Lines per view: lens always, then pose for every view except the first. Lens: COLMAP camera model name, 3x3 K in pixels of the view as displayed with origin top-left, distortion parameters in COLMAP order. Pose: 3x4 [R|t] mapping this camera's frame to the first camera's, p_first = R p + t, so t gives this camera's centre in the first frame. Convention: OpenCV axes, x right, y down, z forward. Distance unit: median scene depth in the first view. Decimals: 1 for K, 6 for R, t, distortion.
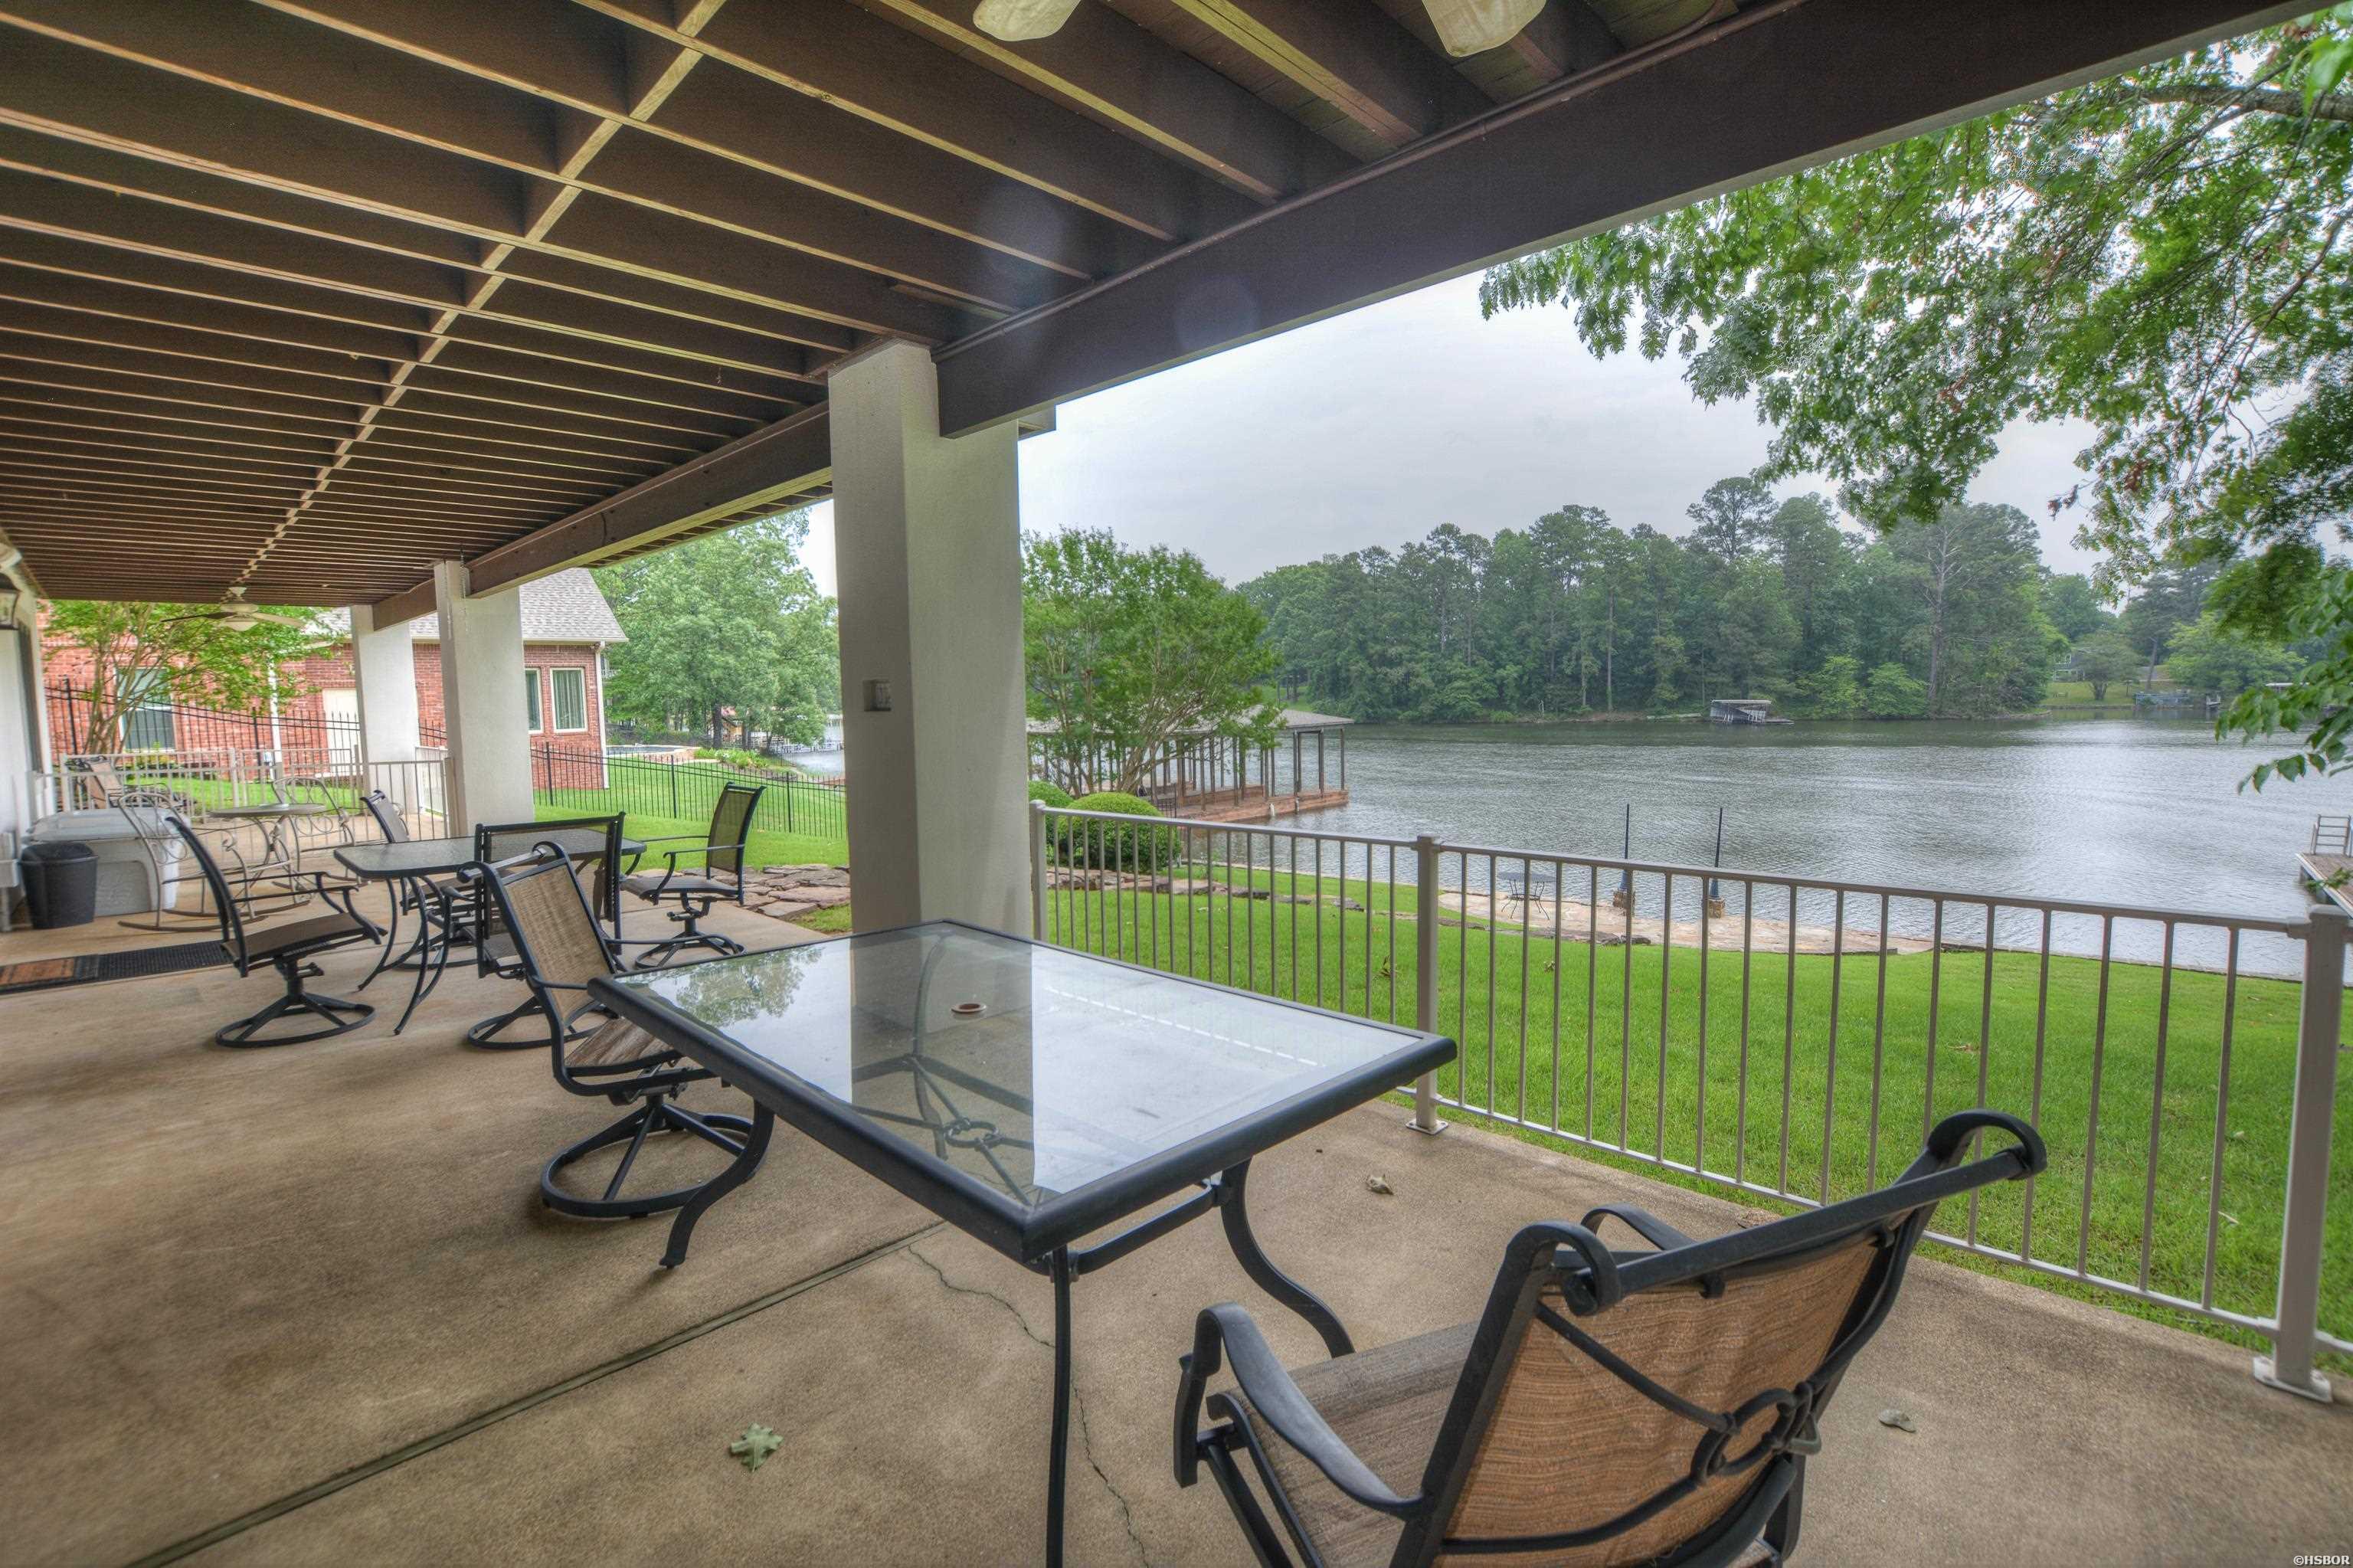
lens RADIAL K [[1033.2, 0, 1176.6], [0, 1033.2, 782.9], [0, 0, 1]] dist [-0.031679, 0.002517]
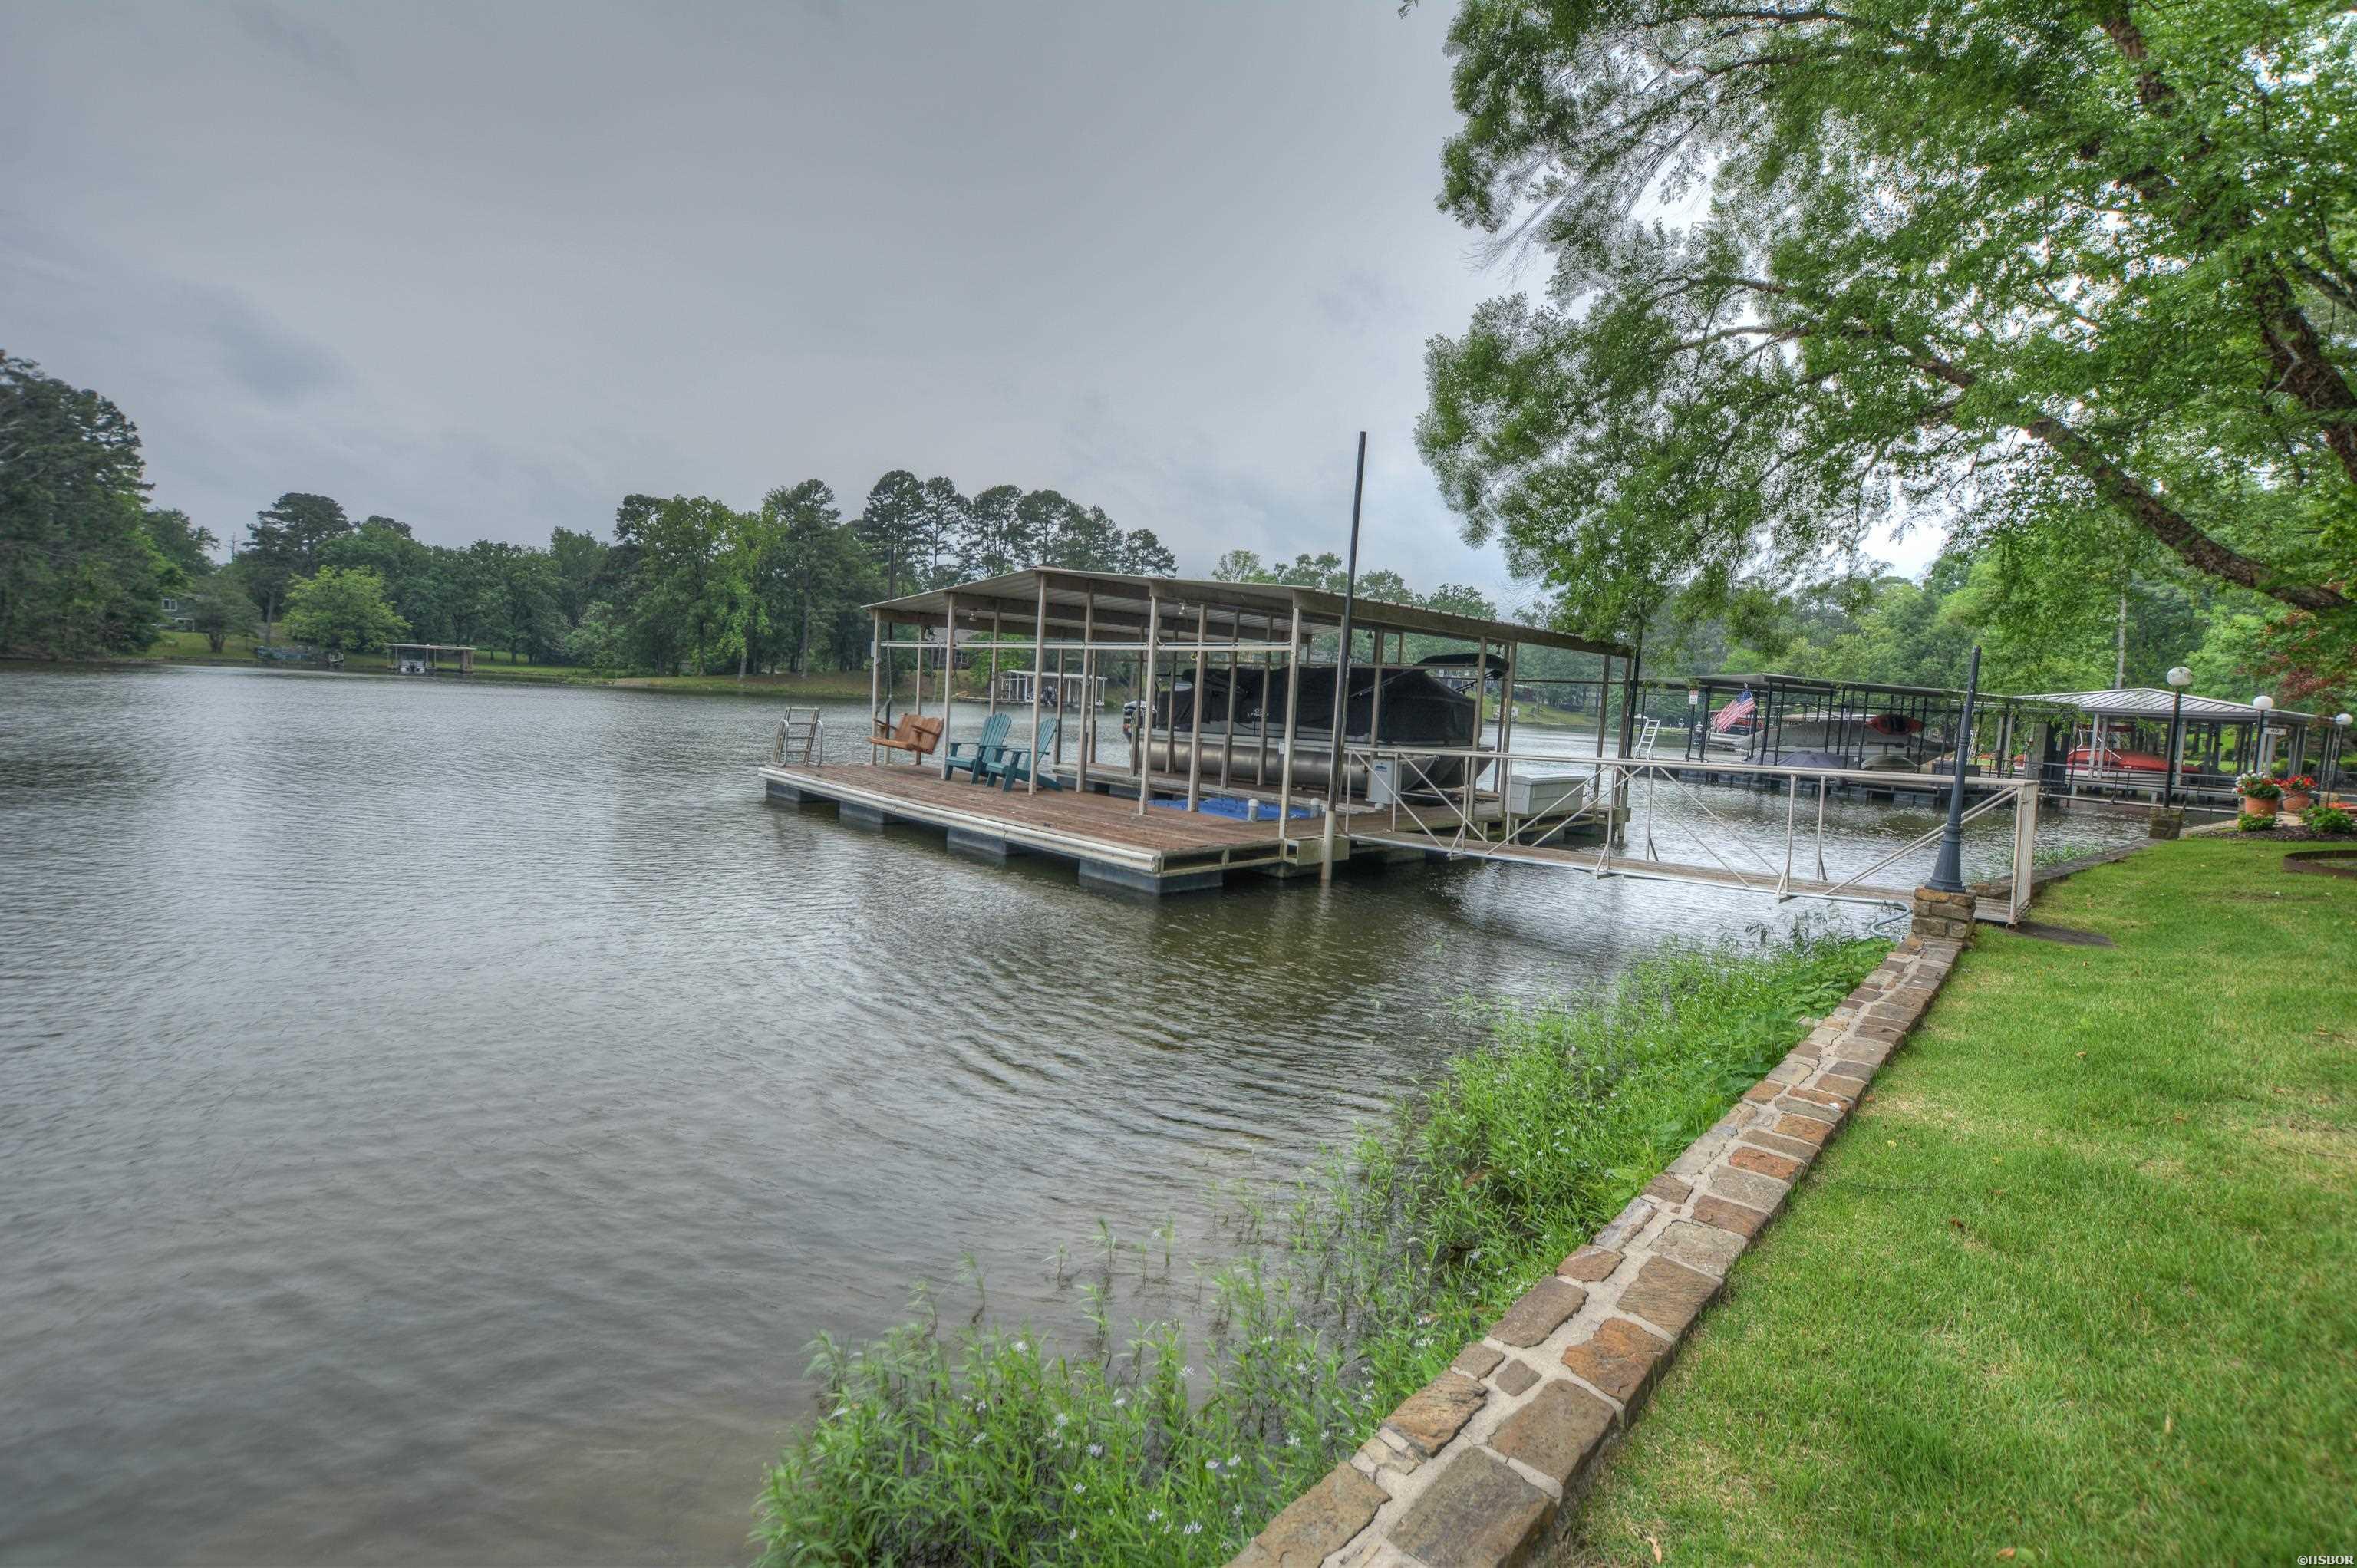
lens RADIAL K [[1034.9, 0, 1169.9], [0, 1034.9, 779.1], [0, 0, 1]] dist [-0.031679, 0.002517]
pose [[0.059461, -0.054126, 0.996762, 0.086126], [0.033190, 0.998084, 0.052218, 0.010756], [-0.997679, 0.029978, 0.061144, 0.125435]]
